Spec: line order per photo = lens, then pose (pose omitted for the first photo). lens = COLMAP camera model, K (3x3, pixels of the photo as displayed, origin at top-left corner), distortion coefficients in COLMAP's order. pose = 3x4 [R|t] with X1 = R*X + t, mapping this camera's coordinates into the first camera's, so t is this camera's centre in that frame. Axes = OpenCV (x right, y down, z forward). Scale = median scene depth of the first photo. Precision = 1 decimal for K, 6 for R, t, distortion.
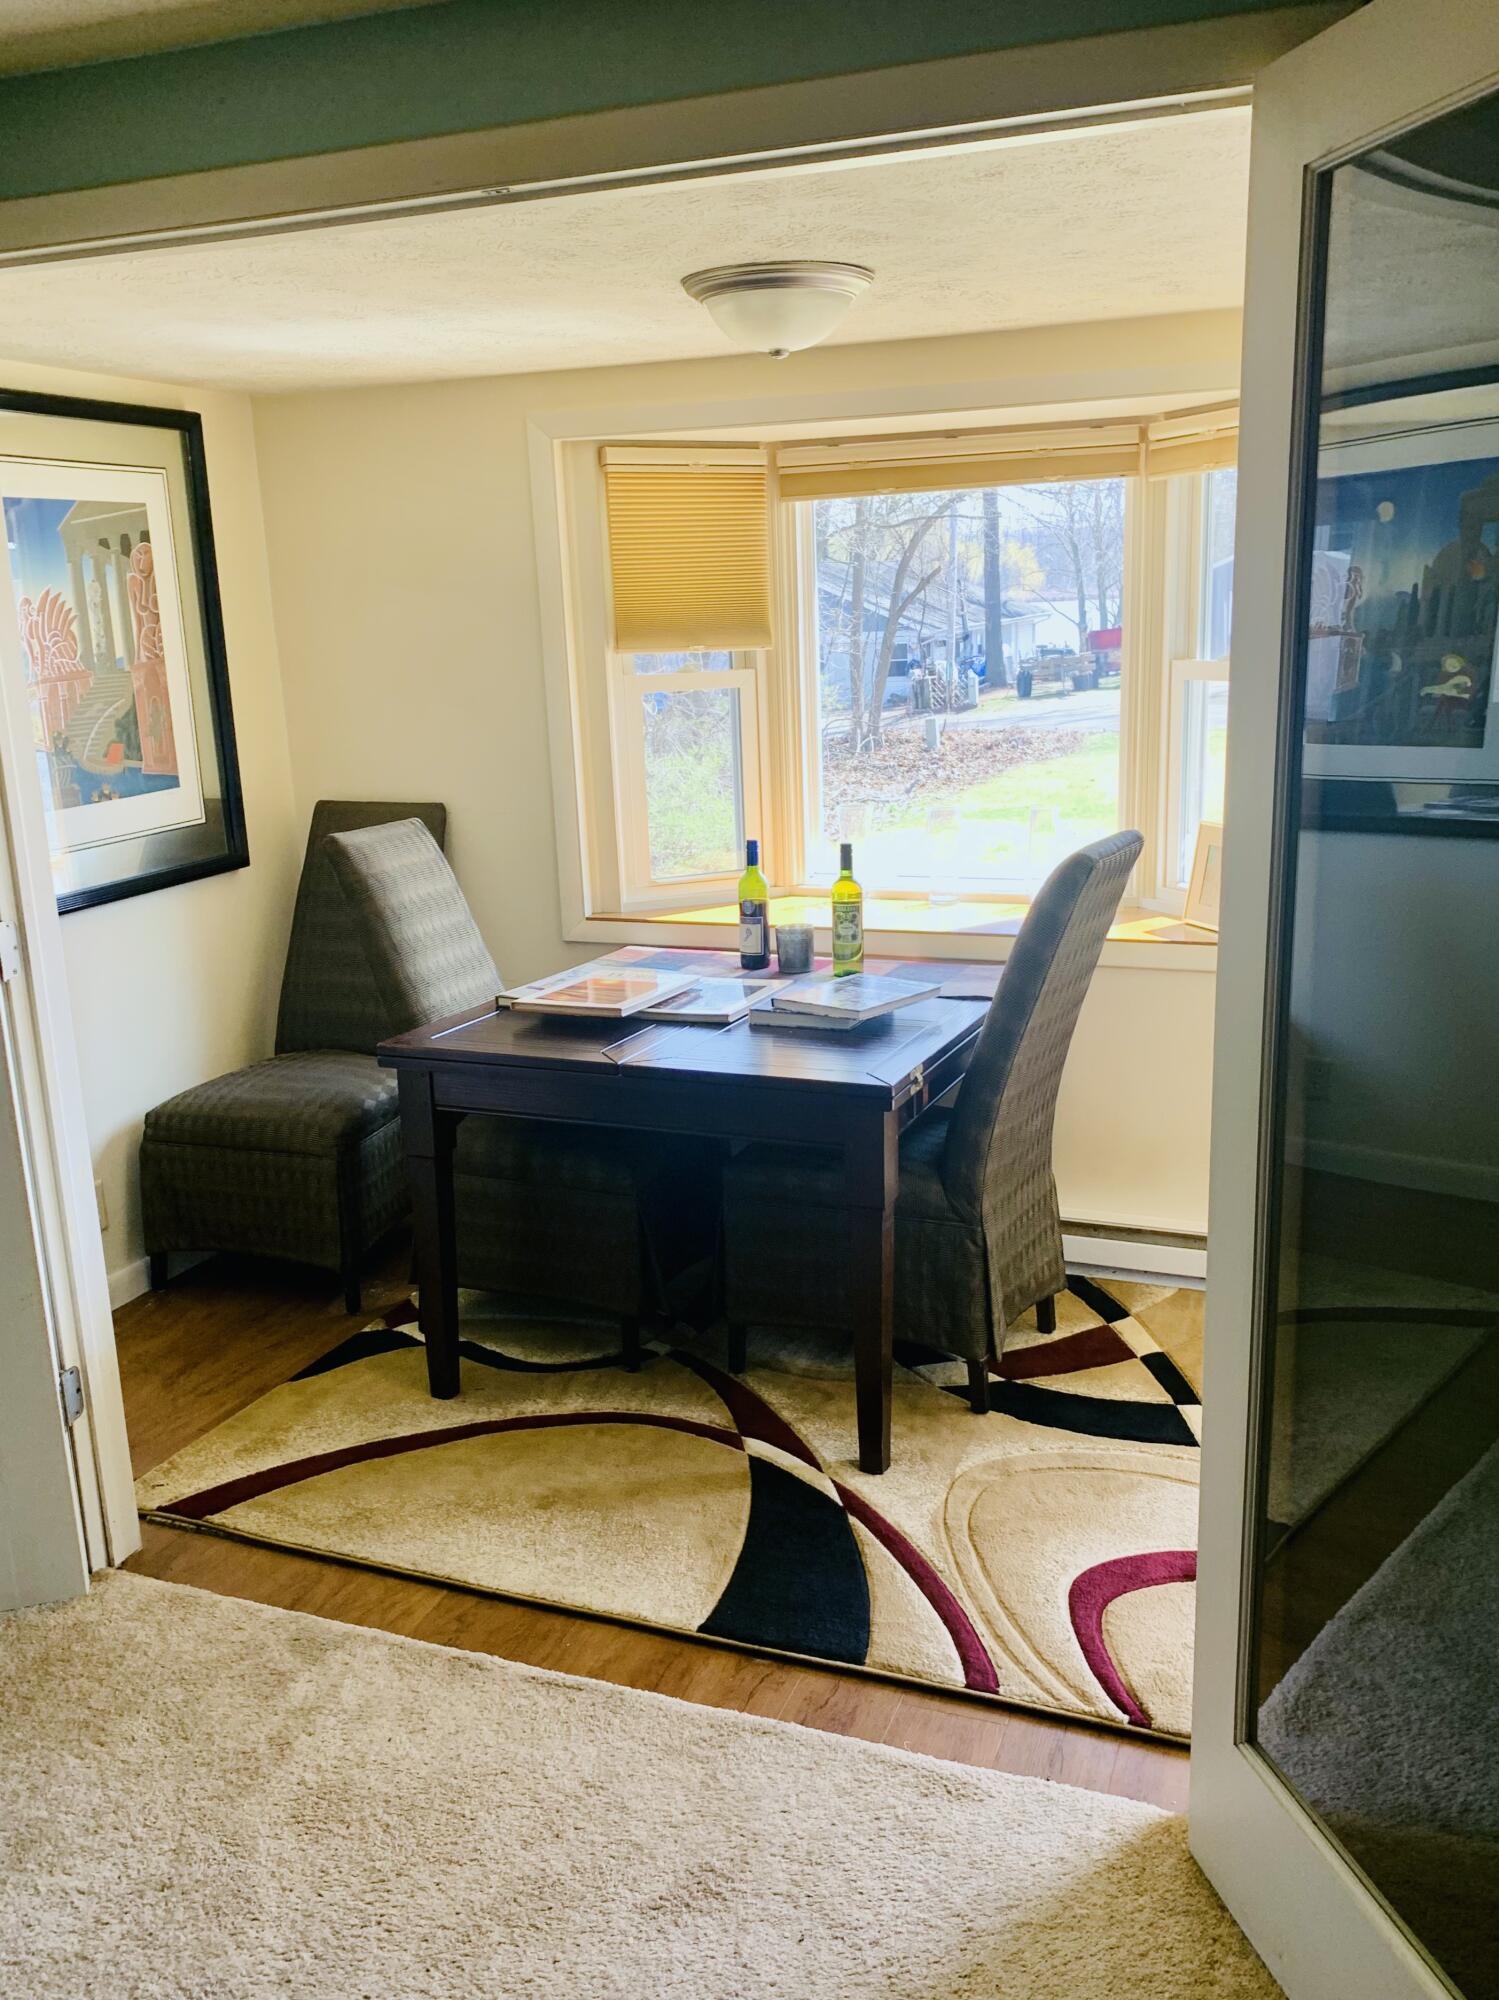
lens RADIAL K [[1635.6, 0, 755.8], [0, 1635.6, 969.2], [0, 0, 1]] dist [-0.004550, -0.004990]
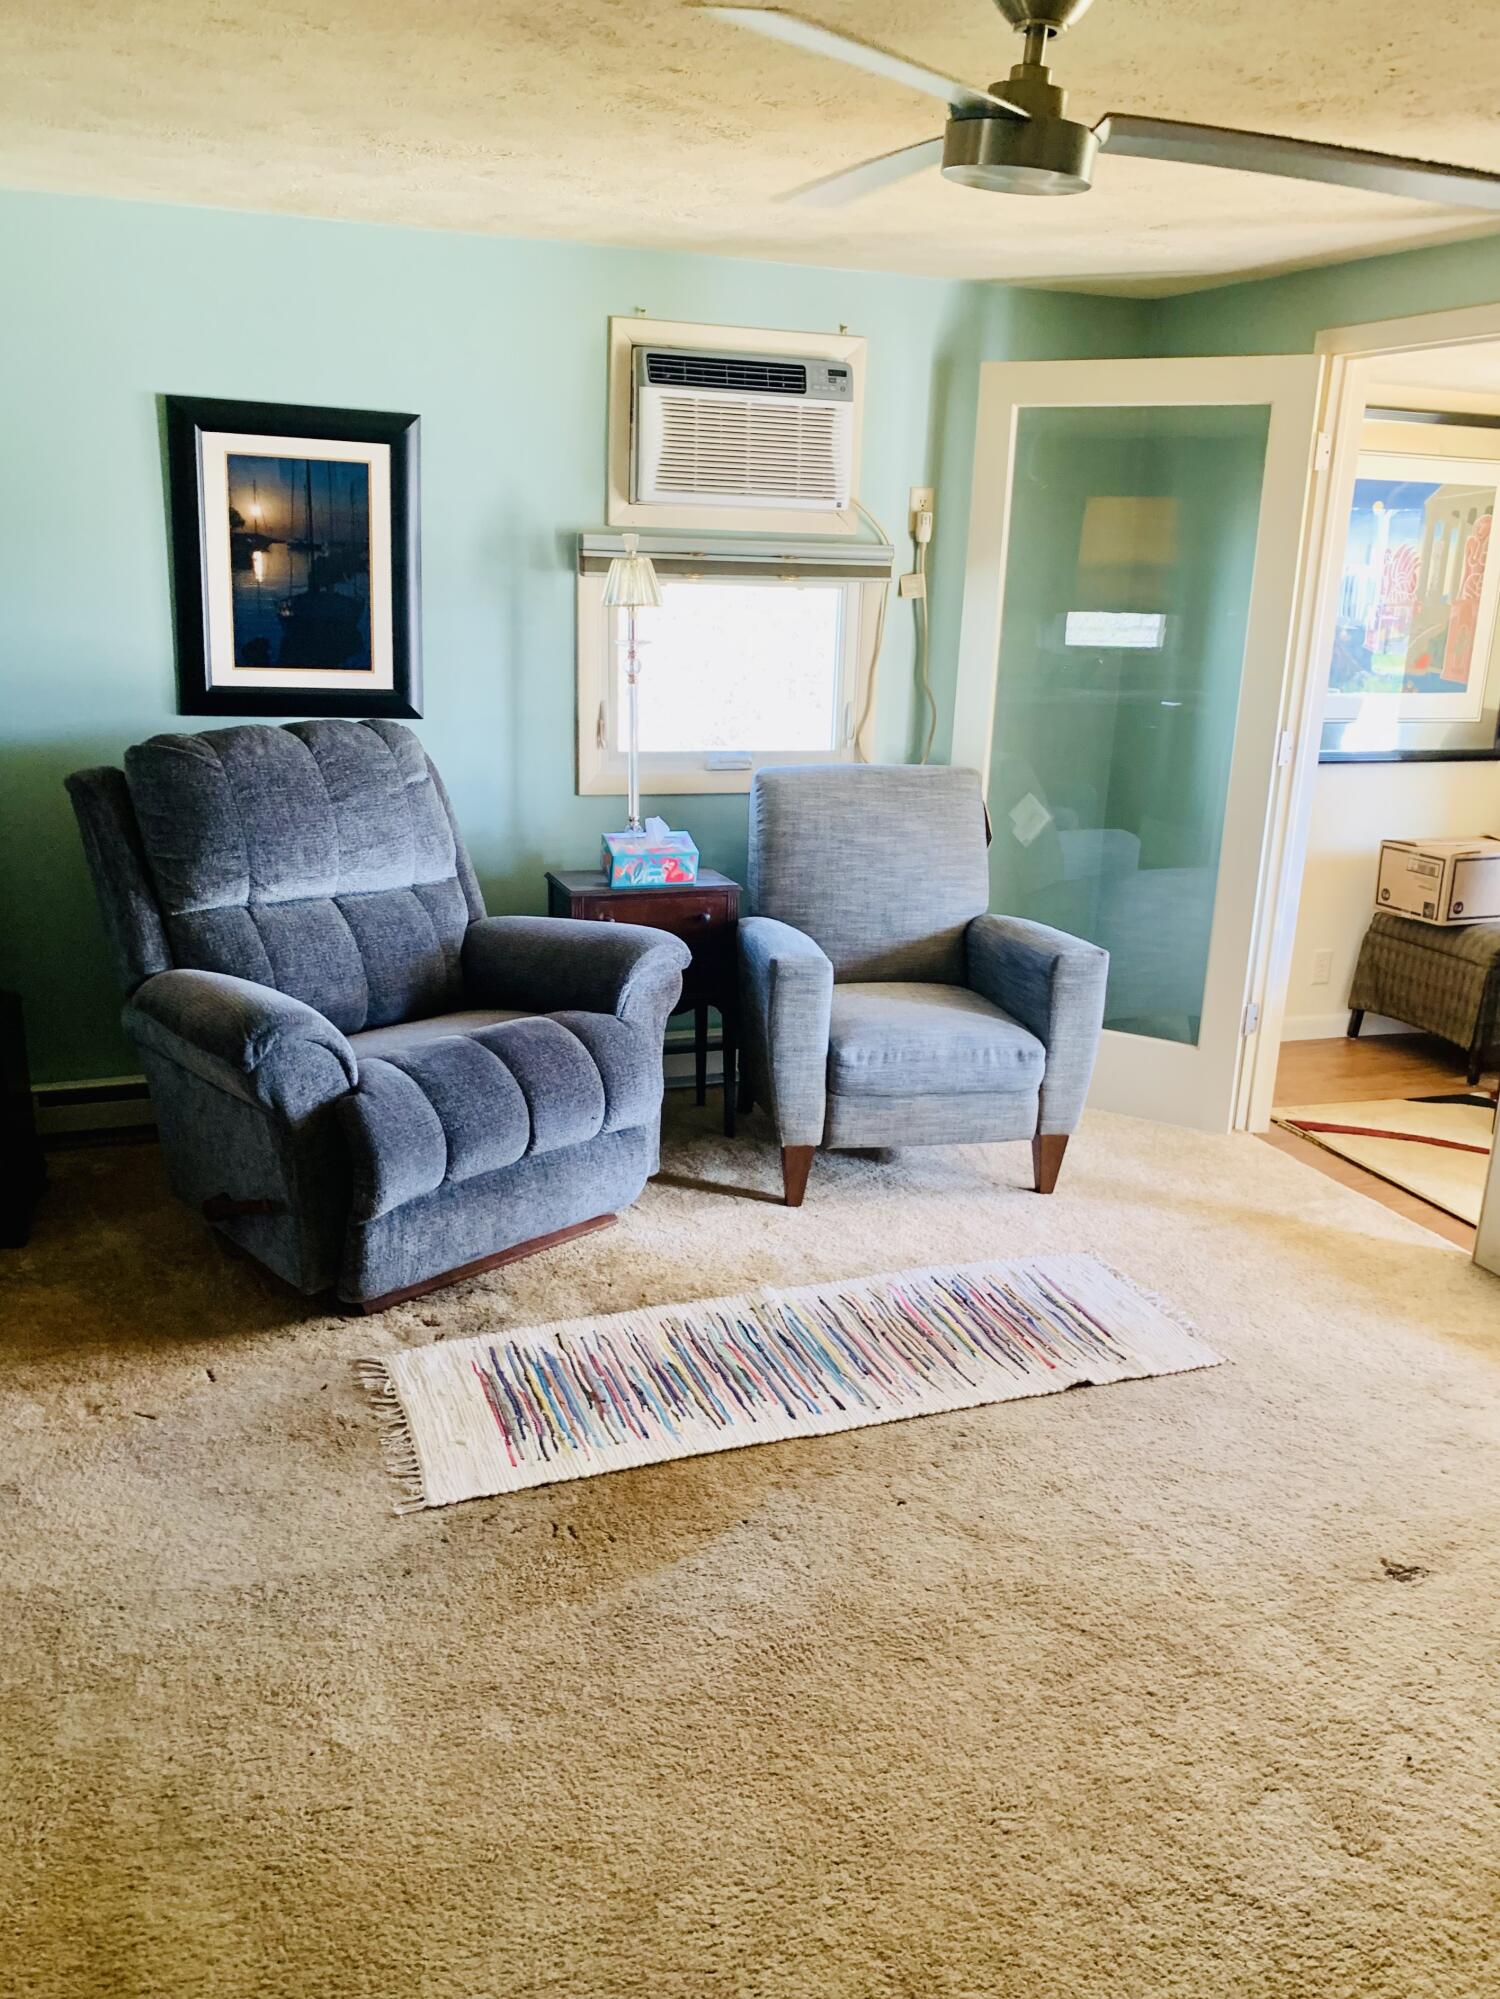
lens RADIAL K [[1634.7, 0, 756.3], [0, 1634.7, 968.7], [0, 0, 1]] dist [-0.004550, -0.004990]
pose [[0.658564, 0.254809, -0.708072, 0.312754], [-0.230683, 0.963986, 0.132349, 0.075030], [0.716295, 0.076180, 0.693627, -0.399988]]
